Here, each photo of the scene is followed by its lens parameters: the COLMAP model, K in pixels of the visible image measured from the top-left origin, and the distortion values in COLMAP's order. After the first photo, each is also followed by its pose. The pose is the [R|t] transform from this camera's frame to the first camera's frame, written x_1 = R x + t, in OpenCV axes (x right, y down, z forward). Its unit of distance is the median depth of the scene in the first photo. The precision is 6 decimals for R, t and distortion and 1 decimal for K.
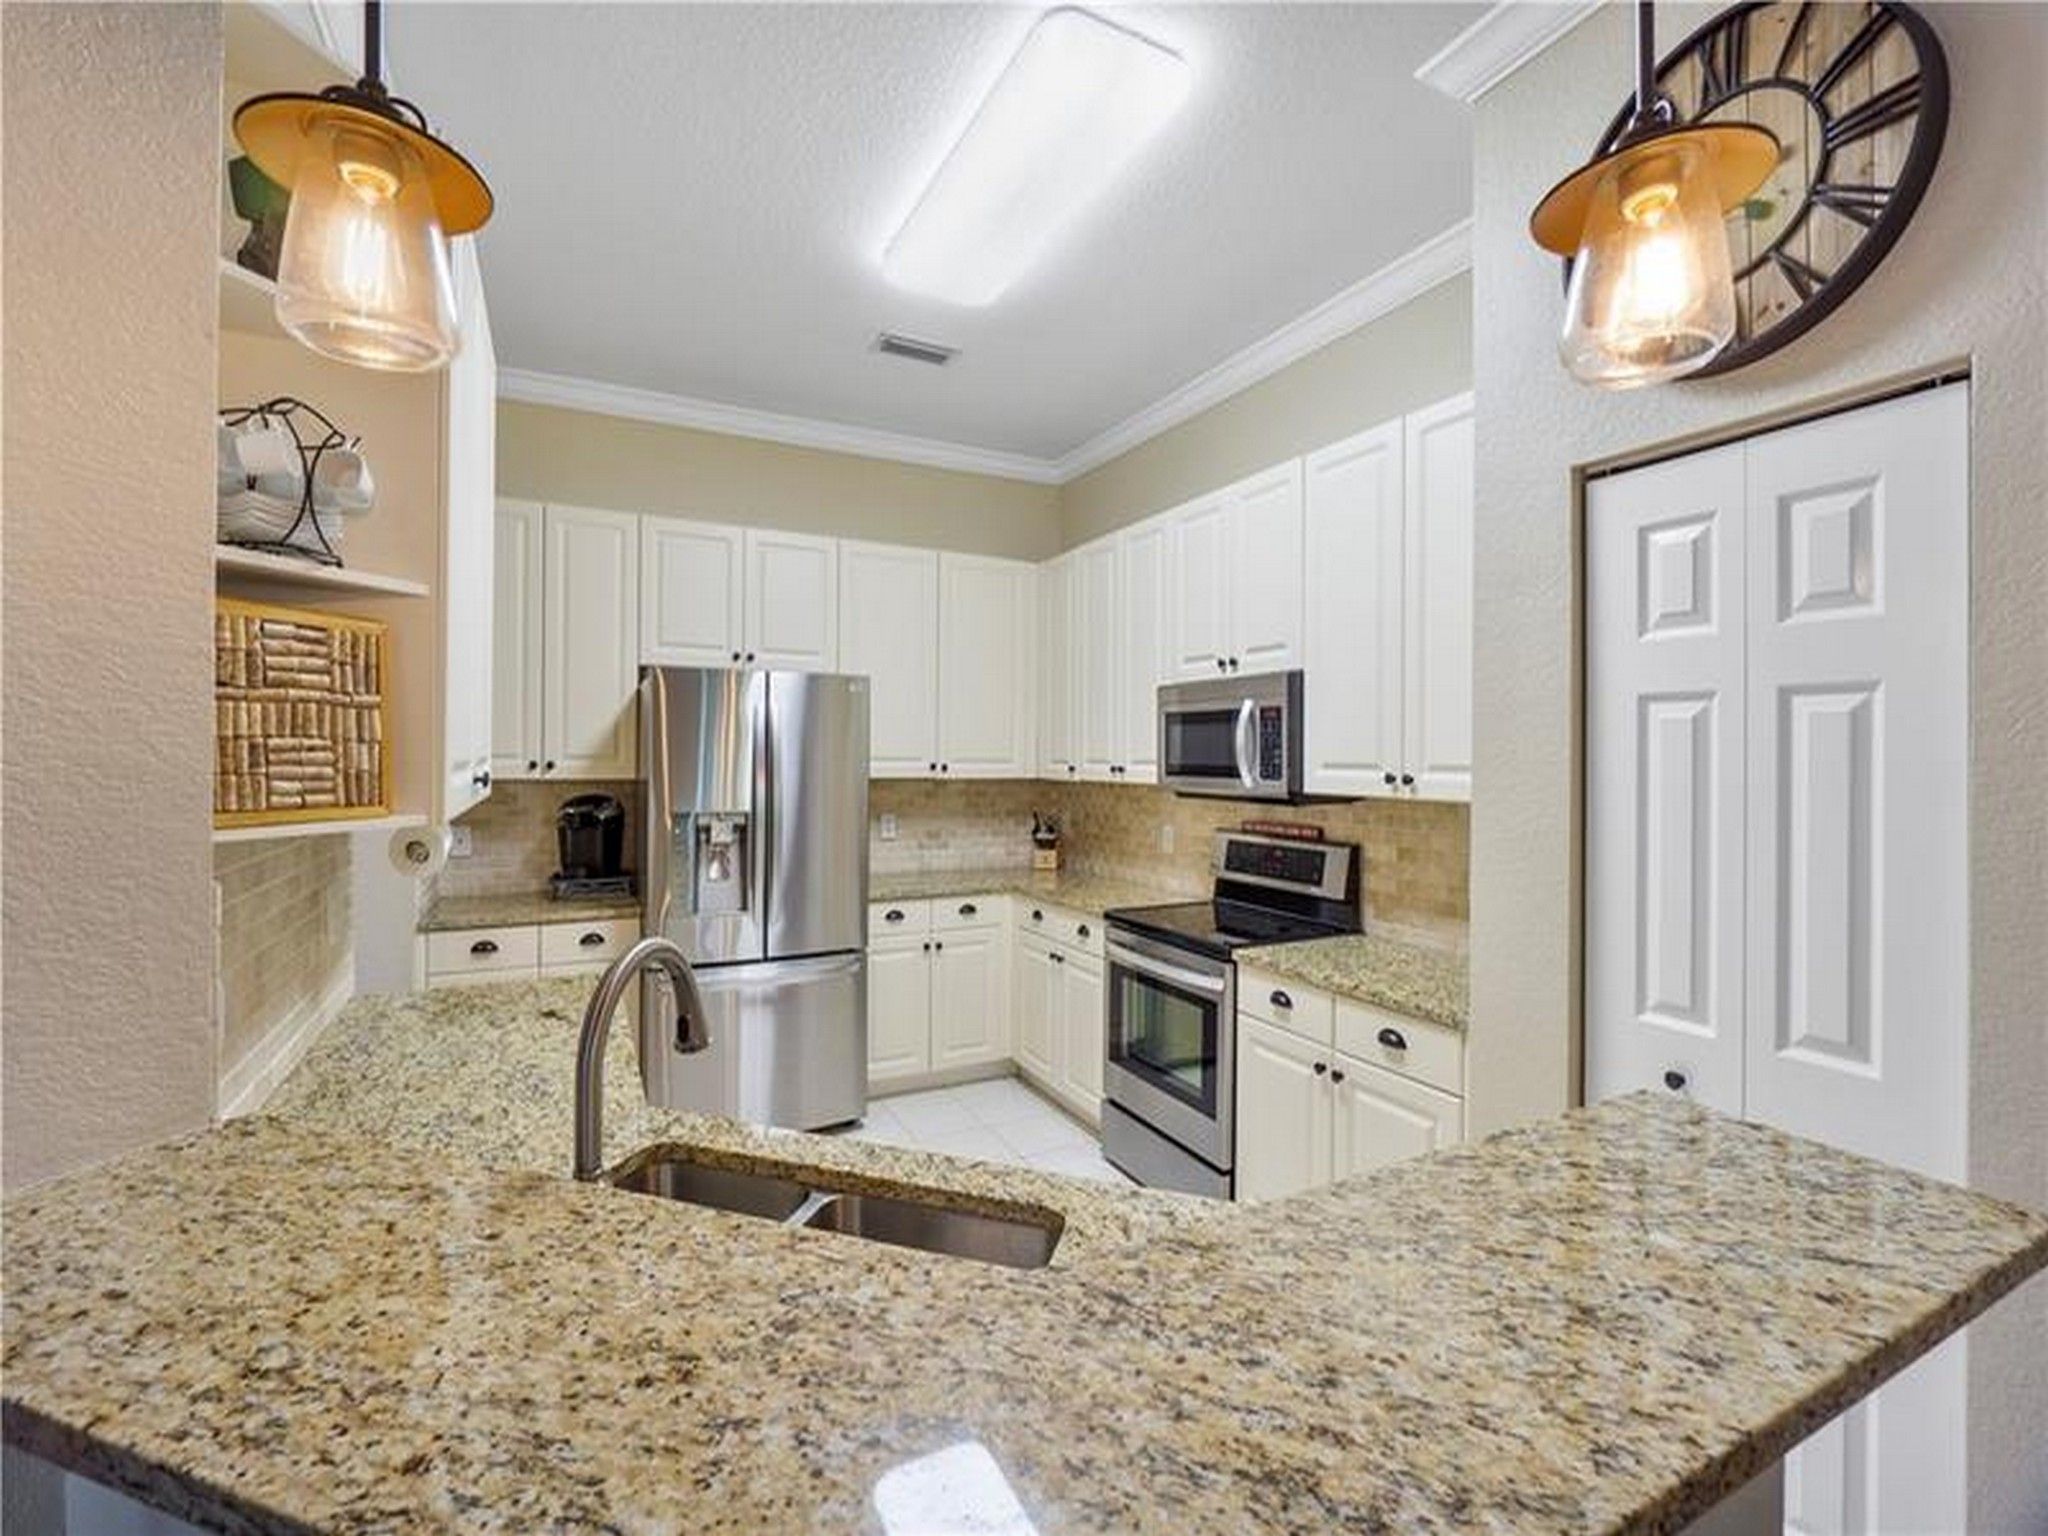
lens RADIAL K [[884.6, 0, 990.4], [0, 884.6, 753.1], [0, 0, 1]] dist [-0.007507, -0.000072]
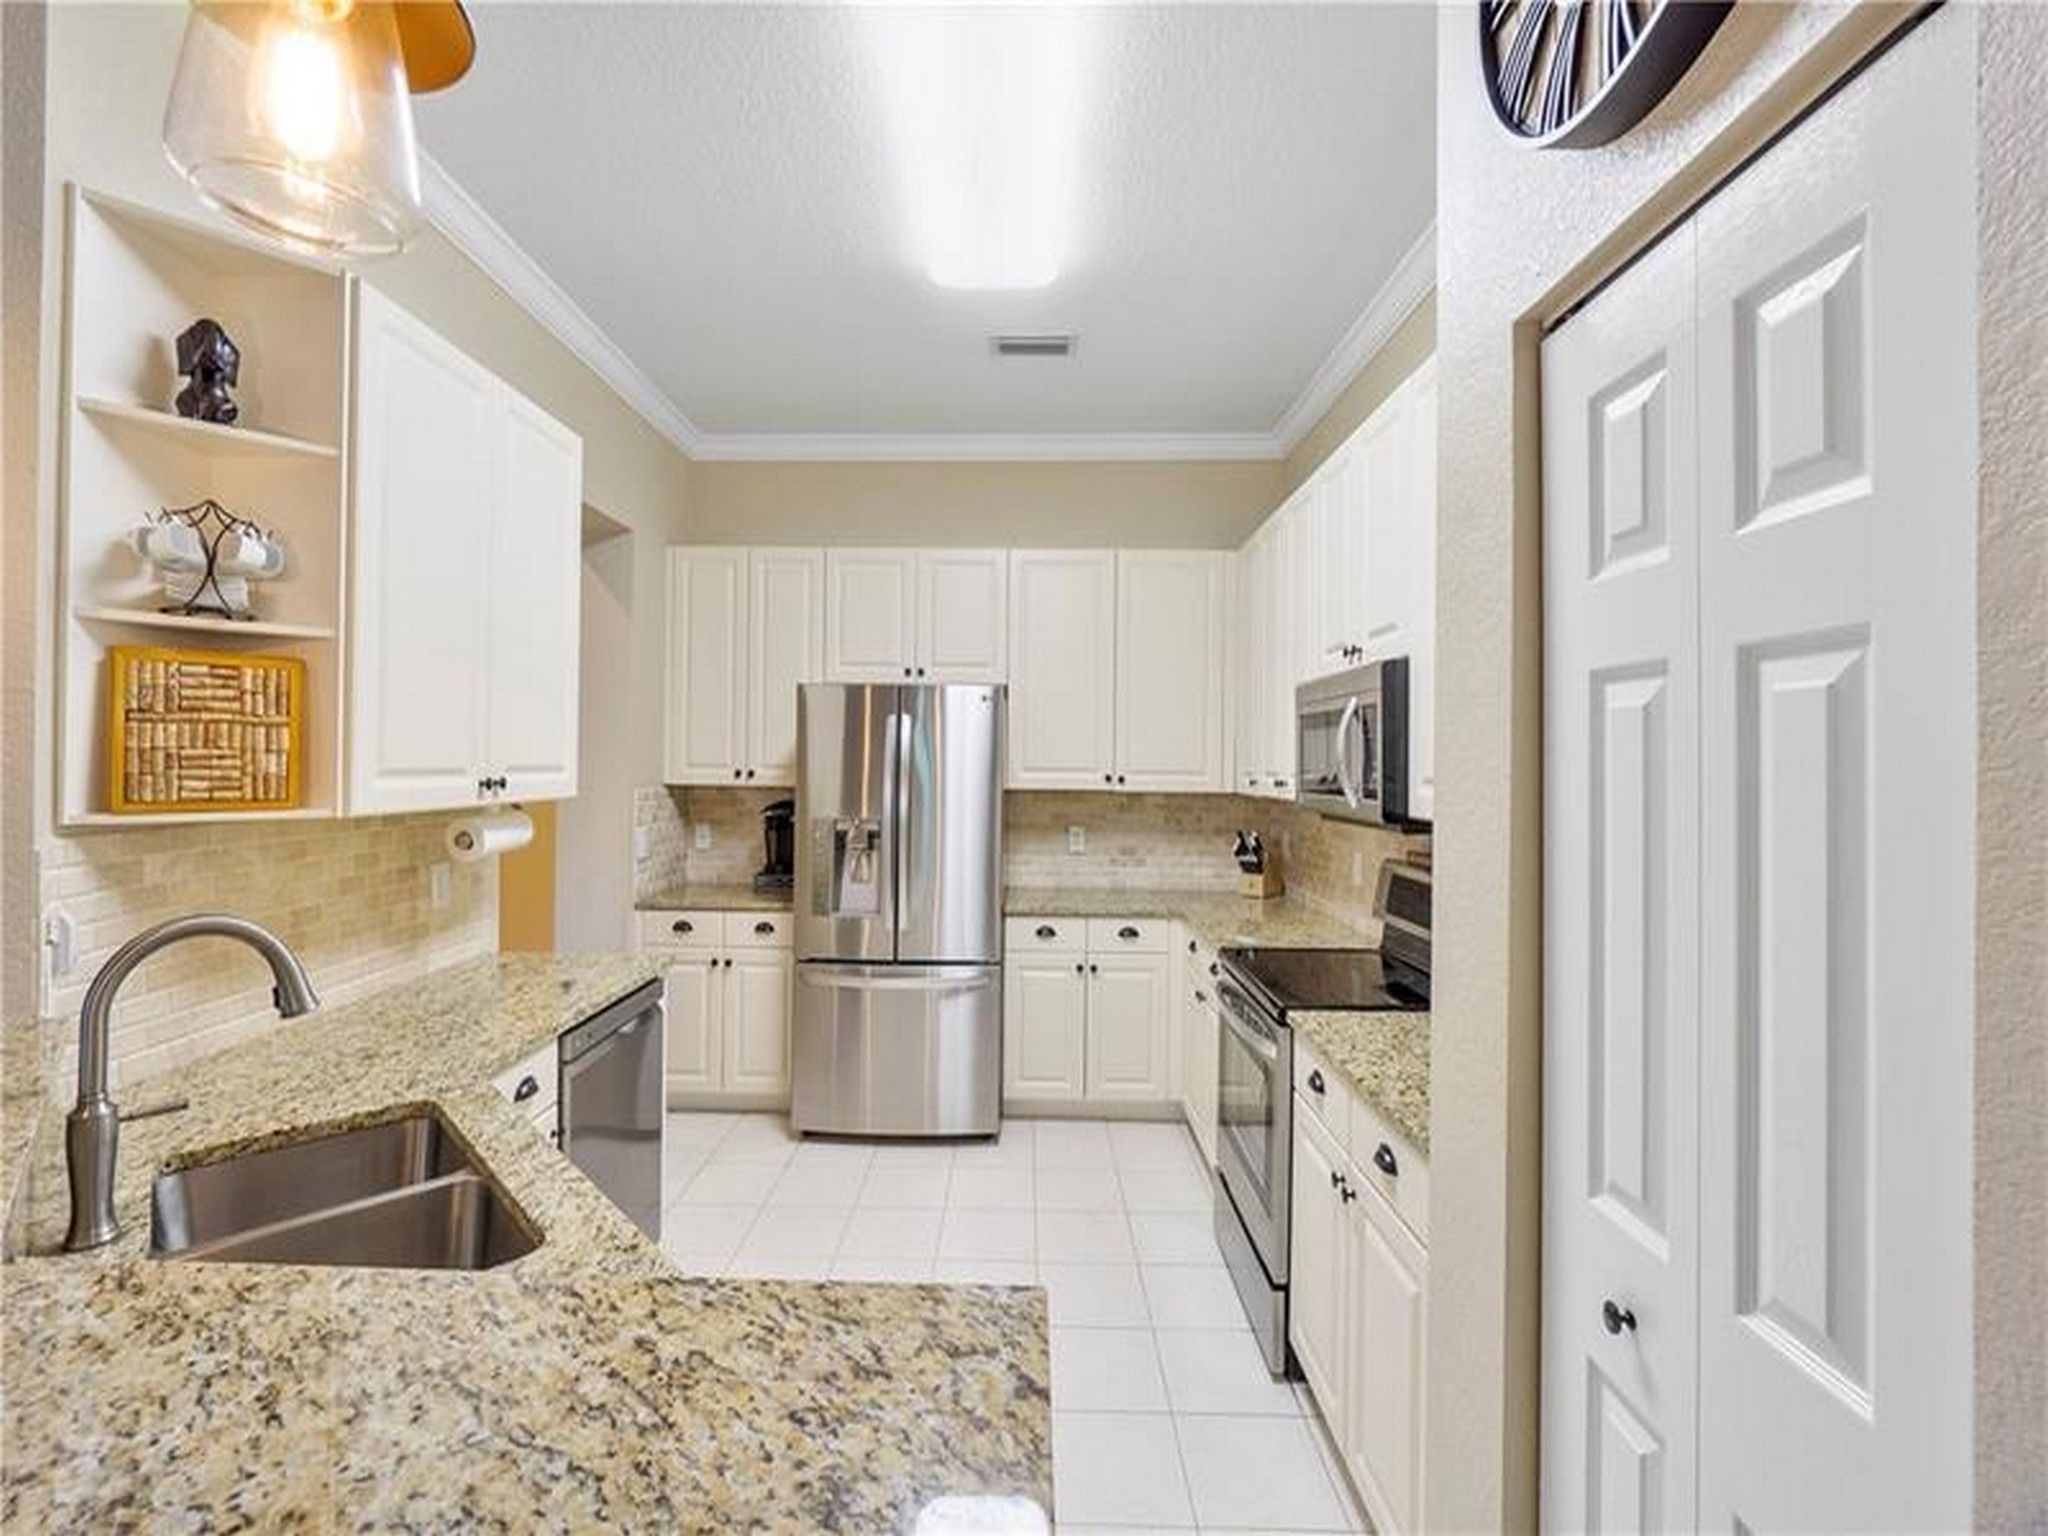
lens RADIAL K [[884.6, 0, 1012.4], [0, 884.6, 757.5], [0, 0, 1]] dist [-0.007507, -0.000072]
pose [[0.884855, 0.000227, -0.465867, 0.698987], [-0.004065, 0.999966, -0.007235, 0.000376], [0.465849, 0.008296, 0.884825, 0.283484]]
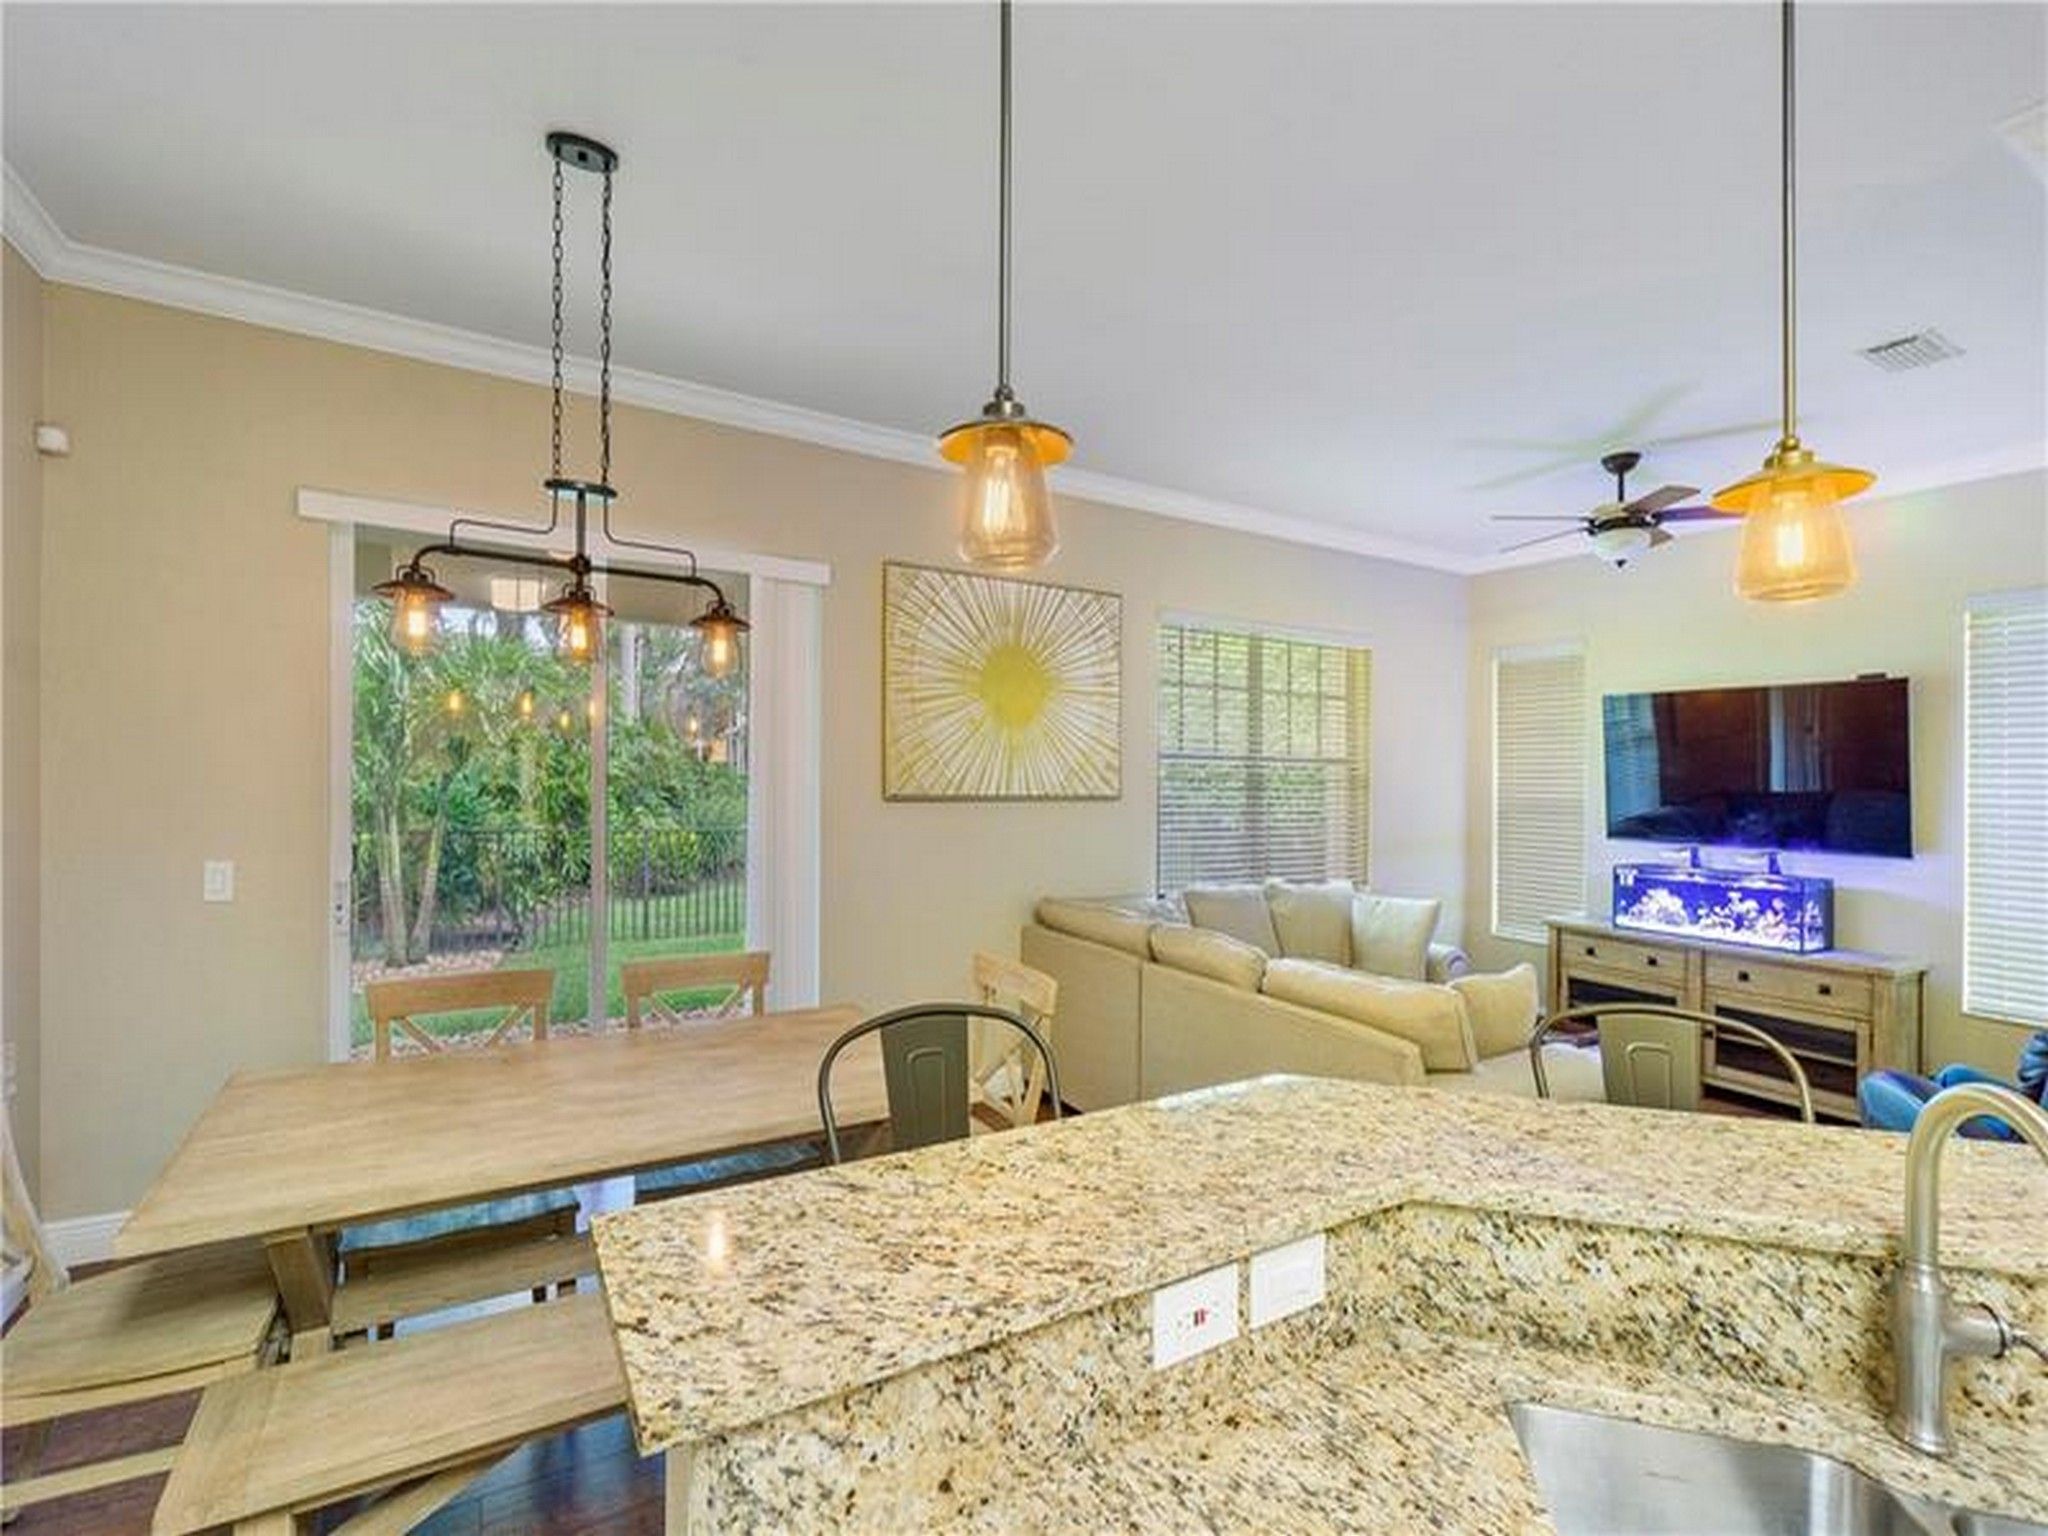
lens RADIAL K [[884.6, 0, 986.0], [0, 884.6, 766.5], [0, 0, 1]] dist [-0.007507, -0.000072]
pose [[-0.998276, -0.025654, -0.052799, 0.382000], [-0.025011, 0.999605, -0.012794, -0.032209], [0.053106, -0.011451, -0.998523, 1.091067]]
